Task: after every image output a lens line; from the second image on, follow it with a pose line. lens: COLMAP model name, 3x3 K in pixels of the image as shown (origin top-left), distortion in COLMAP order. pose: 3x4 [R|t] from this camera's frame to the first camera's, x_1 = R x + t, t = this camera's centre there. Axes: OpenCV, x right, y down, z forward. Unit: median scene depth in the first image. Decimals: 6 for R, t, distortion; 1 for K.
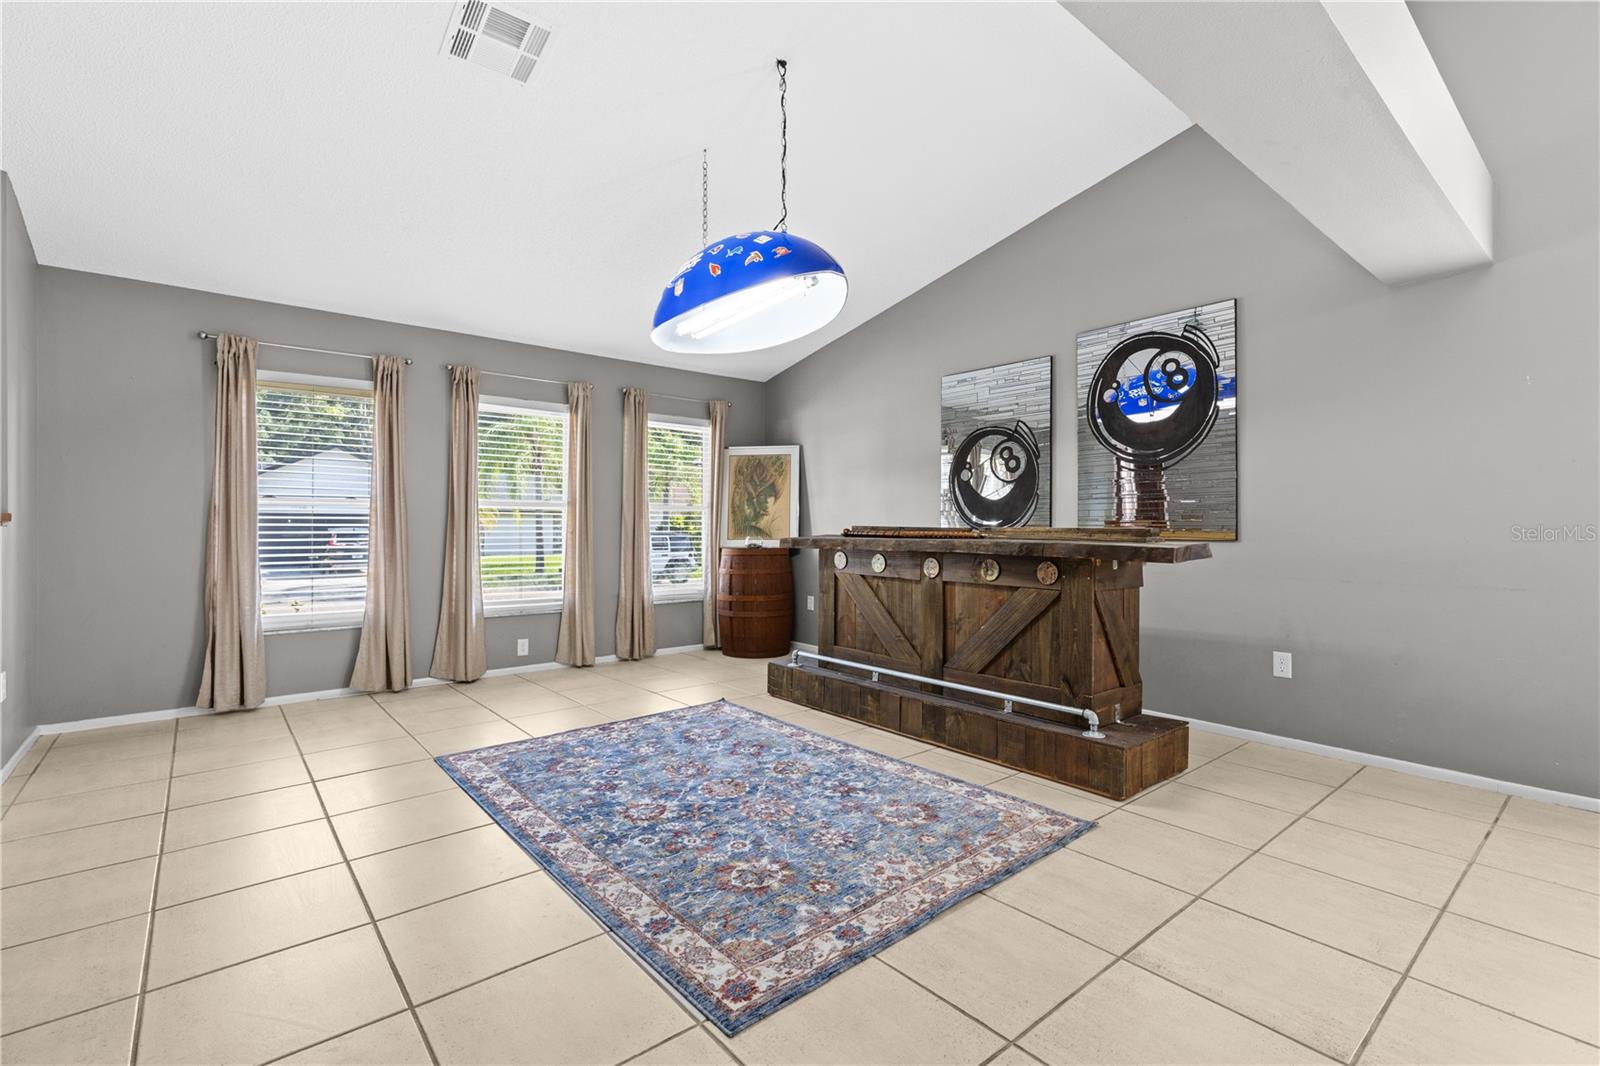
lens RADIAL K [[722.0, 0, 798.1], [0, 722.0, 524.2], [0, 0, 1]] dist [0.004476, -0.000190]
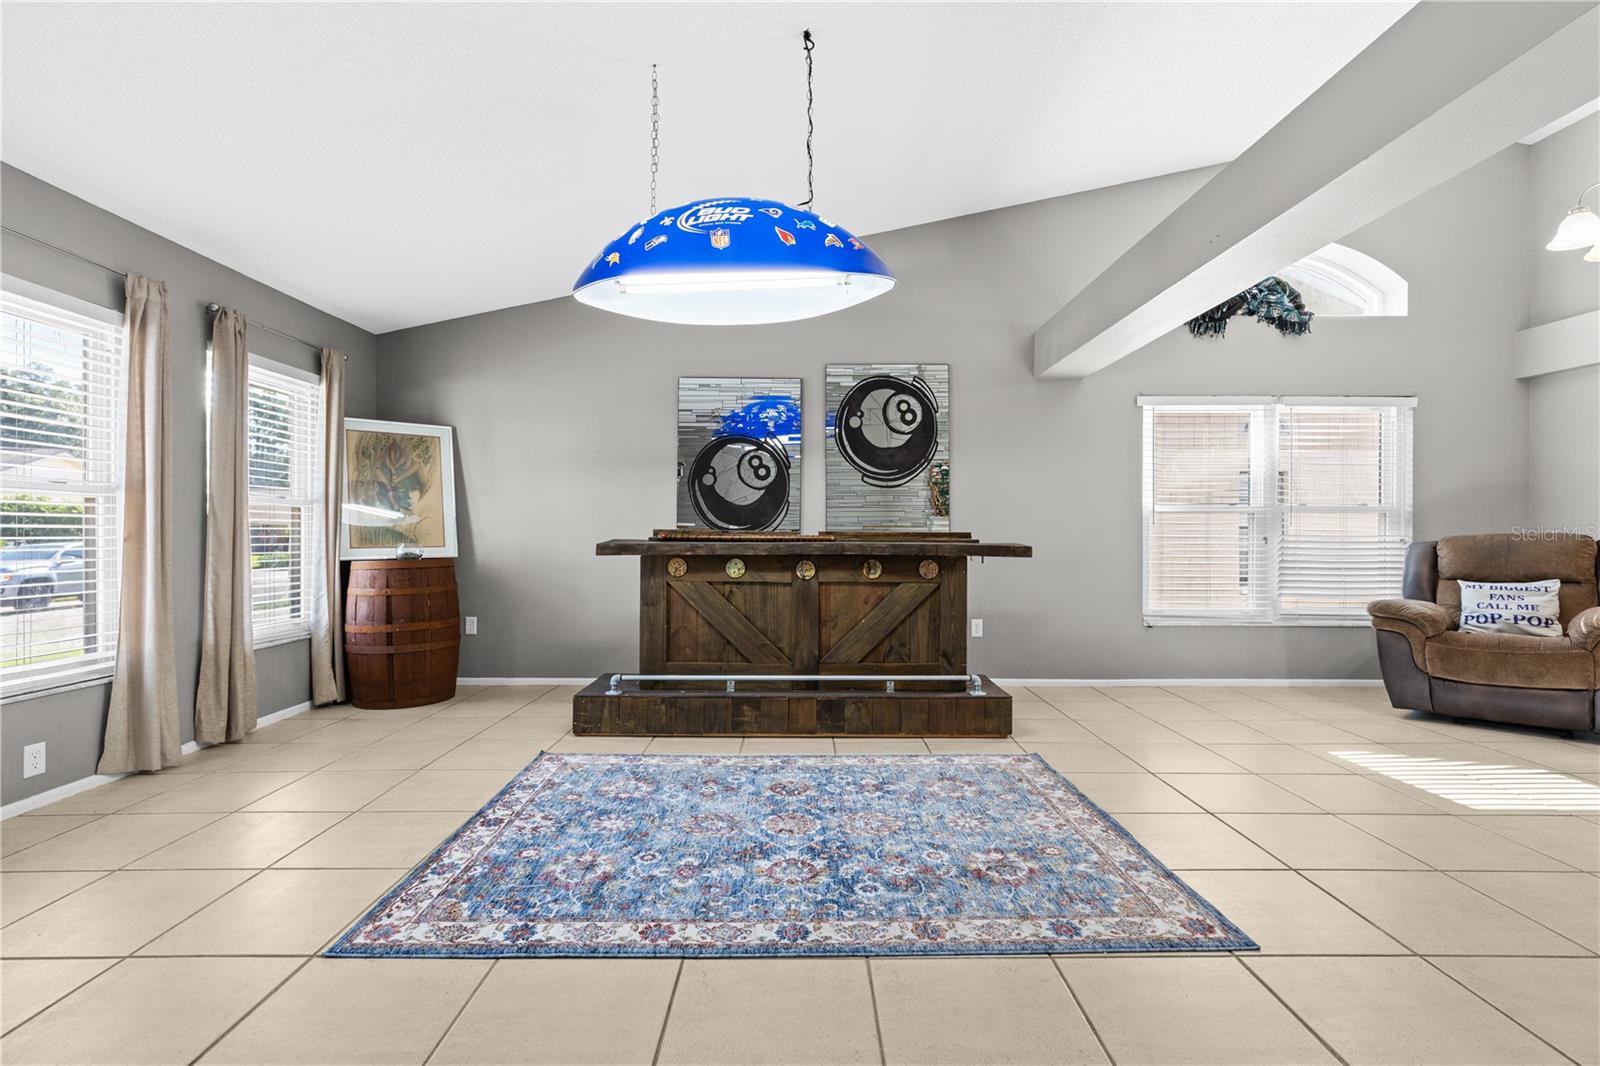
lens RADIAL K [[732.9, 0, 796.8], [0, 732.9, 529.0], [0, 0, 1]] dist [0.002700, 0.000265]
pose [[0.631418, 0.004853, 0.775427, -0.619651], [-0.004737, 0.999986, -0.002401, 0.003751], [-0.775428, -0.002157, 0.631433, 0.331127]]
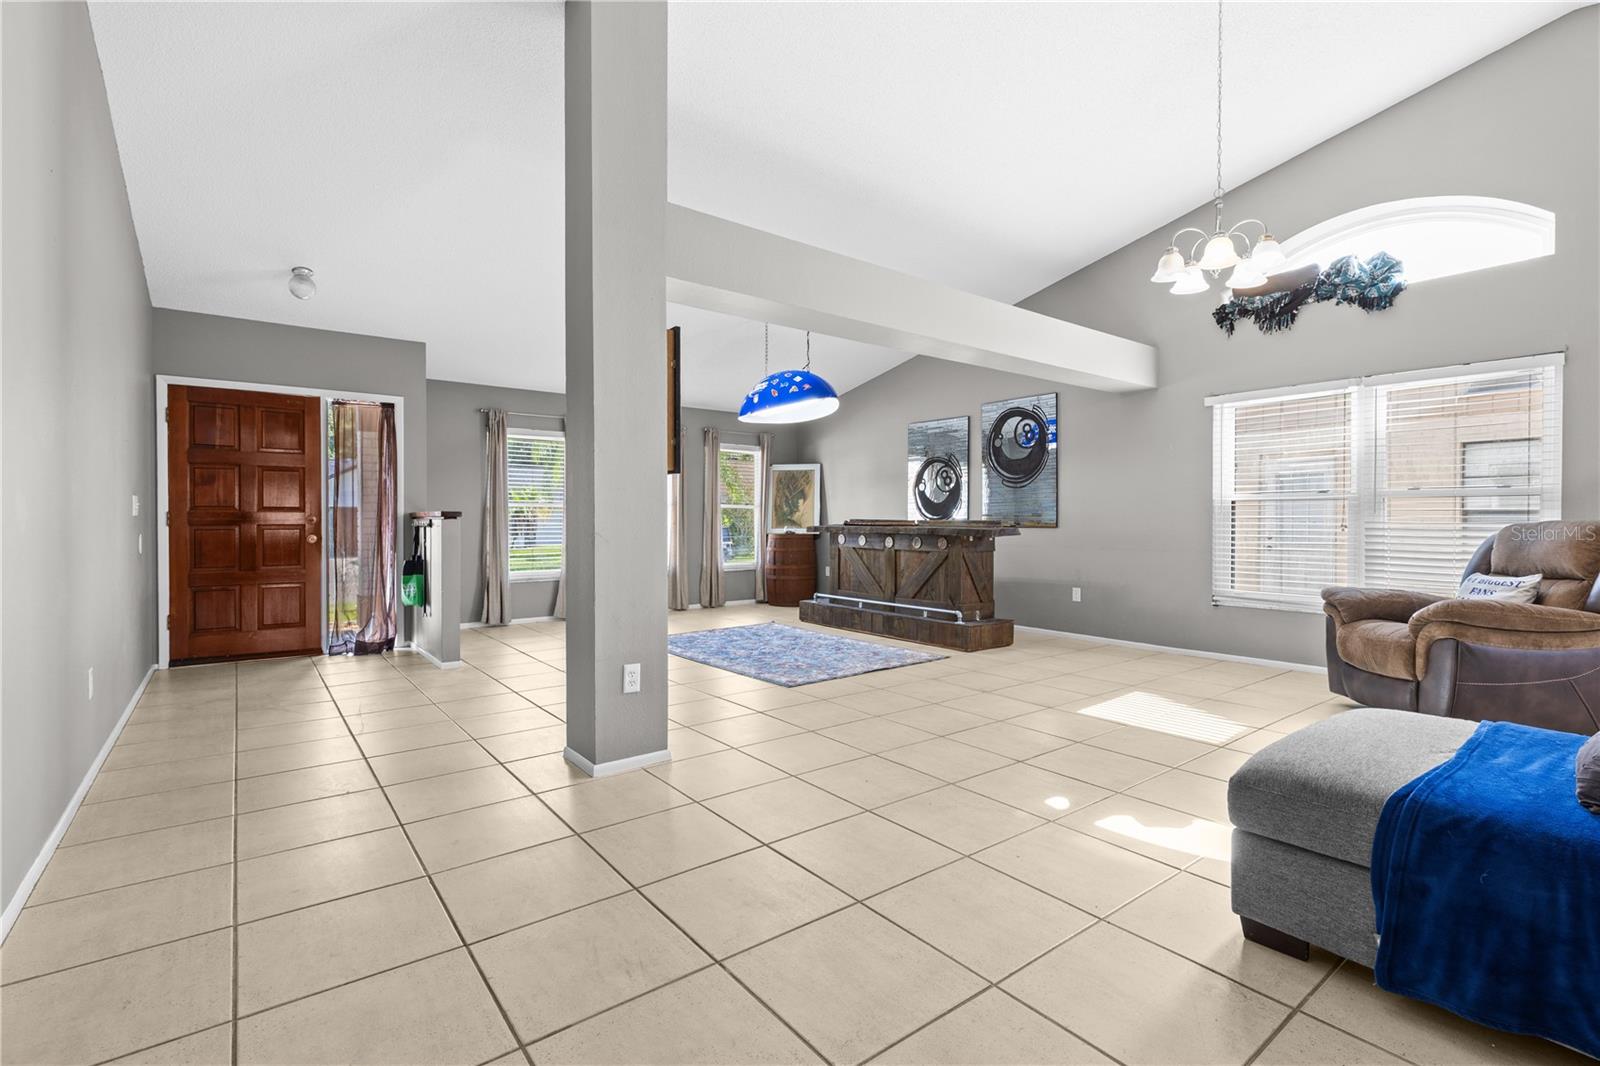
lens RADIAL K [[747.8, 0, 802.9], [0, 747.8, 523.6], [0, 0, 1]] dist [0.005328, 0.000949]
pose [[0.999264, -0.004408, -0.038104, 0.039019], [0.004872, 0.999915, 0.012086, -0.010351], [0.038047, -0.012262, 0.999201, -0.855715]]
